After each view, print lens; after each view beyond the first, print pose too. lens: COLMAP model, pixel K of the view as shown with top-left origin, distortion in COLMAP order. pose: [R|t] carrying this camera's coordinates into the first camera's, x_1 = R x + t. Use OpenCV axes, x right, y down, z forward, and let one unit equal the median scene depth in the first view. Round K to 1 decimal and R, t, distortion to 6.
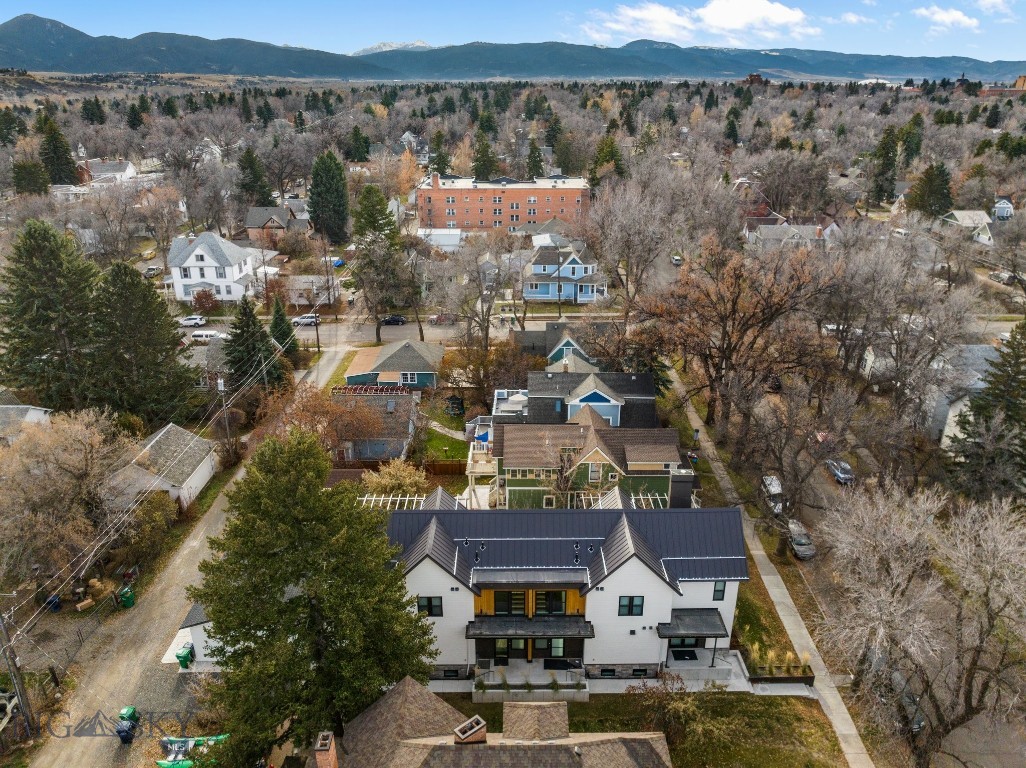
lens RADIAL K [[725.5, 0, 513.2], [0, 725.5, 377.0], [0, 0, 1]] dist [-0.041209, 0.009210]
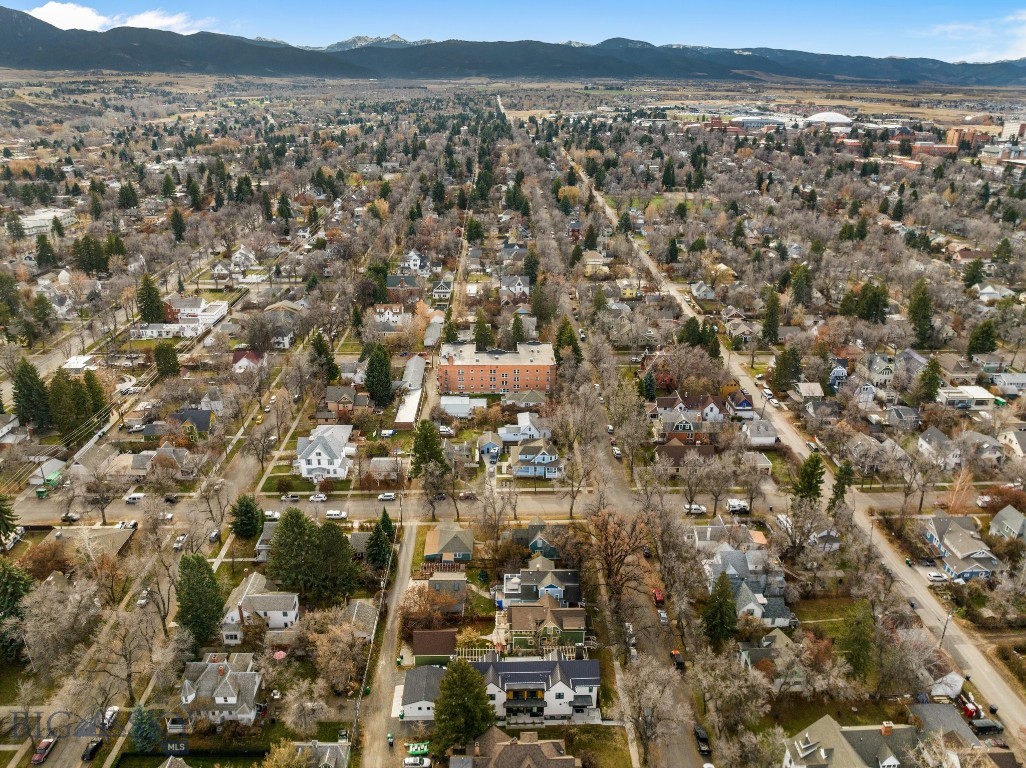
lens RADIAL K [[725.5, 0, 513.2], [0, 725.5, 377.0], [0, 0, 1]] dist [-0.041209, 0.009210]
pose [[0.999415, -0.000254, 0.034190, -0.120783], [0.000042, 0.999981, 0.006210, -0.961820], [-0.034191, -0.006205, 0.999396, -1.843482]]
